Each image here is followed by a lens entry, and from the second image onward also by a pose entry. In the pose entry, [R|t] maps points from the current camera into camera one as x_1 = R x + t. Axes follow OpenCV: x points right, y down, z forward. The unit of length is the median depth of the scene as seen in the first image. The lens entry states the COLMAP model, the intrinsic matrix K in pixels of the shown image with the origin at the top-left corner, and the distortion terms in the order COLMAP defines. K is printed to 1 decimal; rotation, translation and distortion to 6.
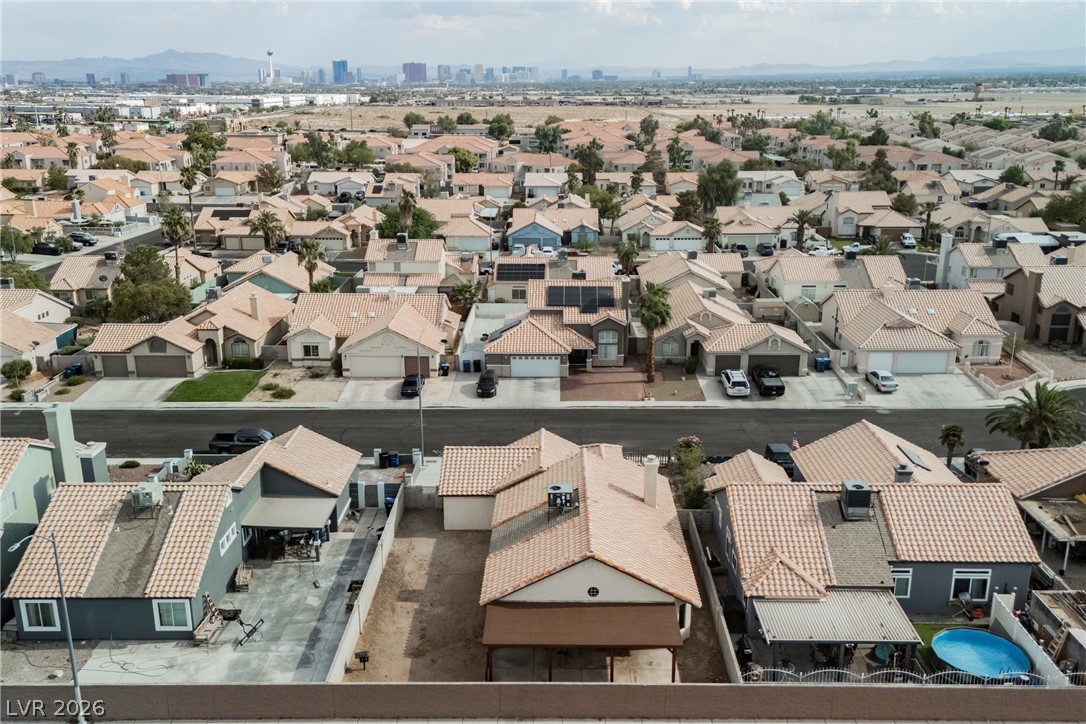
lens RADIAL K [[937.5, 0, 564.3], [0, 937.5, 363.7], [0, 0, 1]] dist [0.098567, -0.143411]
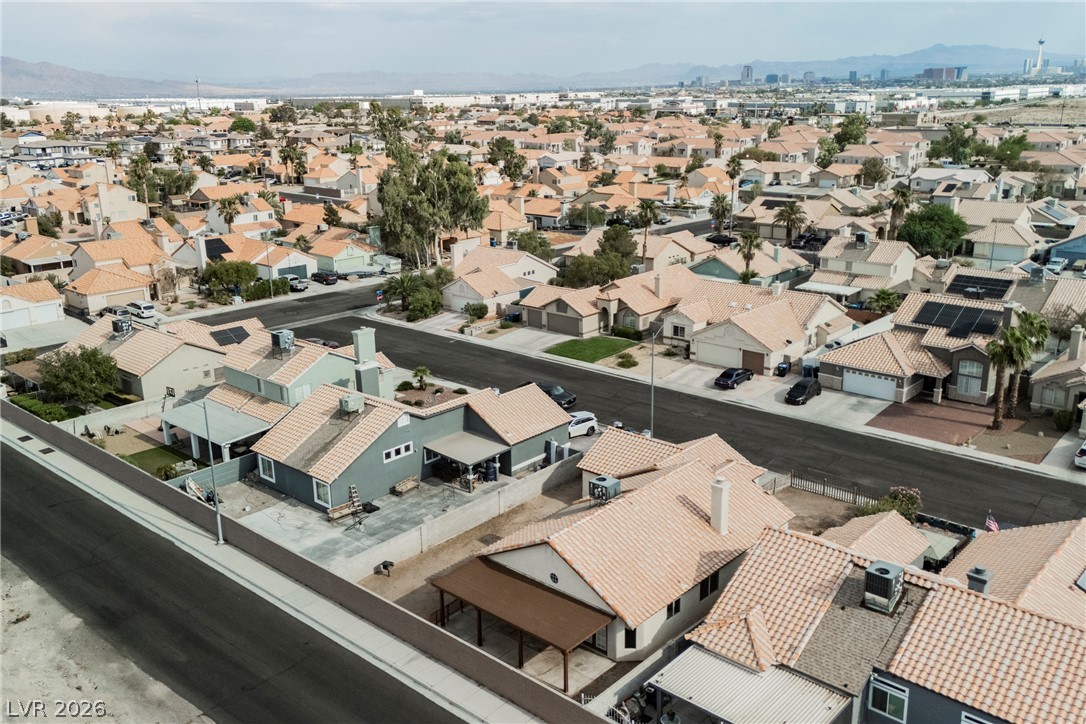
lens RADIAL K [[937.5, 0, 564.3], [0, 937.5, 363.7], [0, 0, 1]] dist [0.098567, -0.143411]
pose [[0.749705, 0.175055, -0.638200, 0.320909], [-0.171181, 0.982855, 0.068503, -0.028503], [0.639250, 0.057891, 0.766817, 0.105049]]
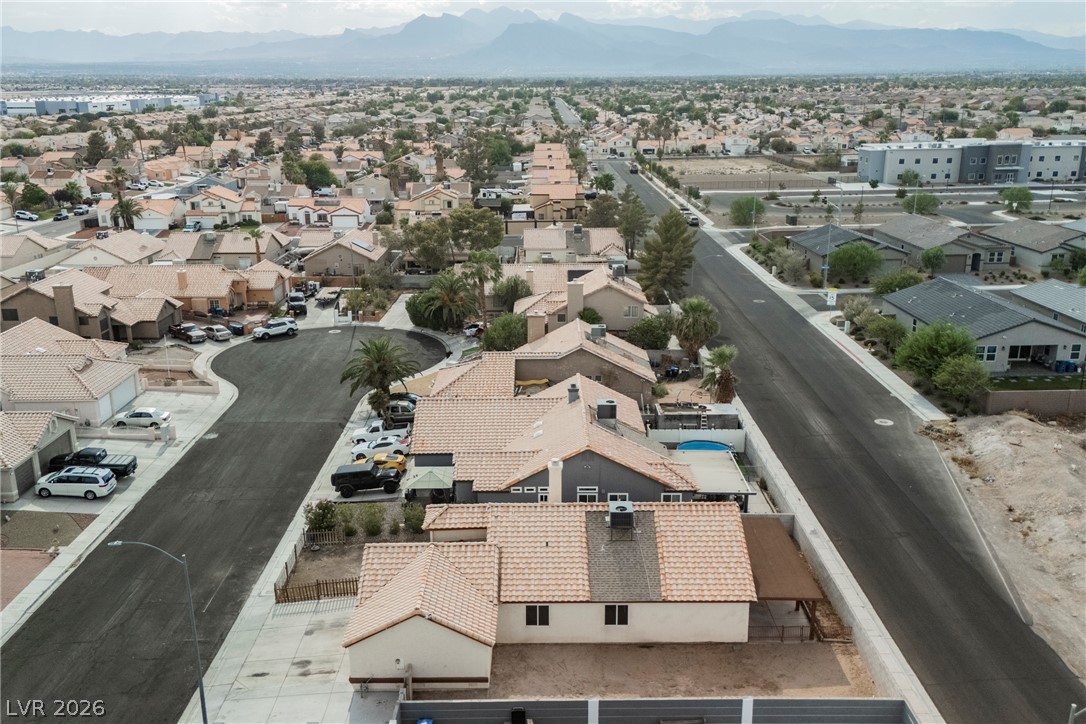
lens RADIAL K [[921.7, 0, 543.0], [0, 921.7, 362.0], [0, 0, 1]] dist [0.051236, 0.003400]
pose [[0.002888, -0.281950, 0.959425, -0.473926], [0.288295, 0.918927, 0.269181, -0.153460], [-0.957537, 0.275820, 0.083939, 0.524313]]
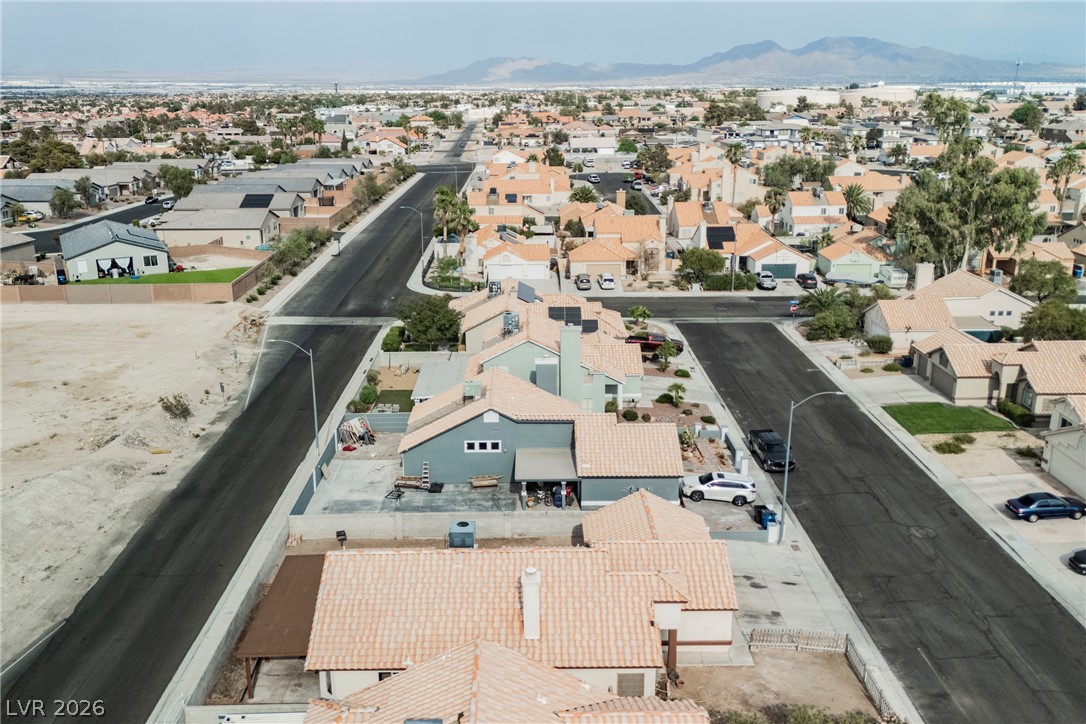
lens RADIAL K [[957.3, 0, 535.0], [0, 957.3, 363.2], [0, 0, 1]] dist [0.067614, -0.016809]
pose [[0.006742, 0.282296, -0.959304, 0.458521], [-0.277759, 0.922104, 0.269397, -0.152896], [0.960627, 0.264639, 0.084627, 0.519316]]
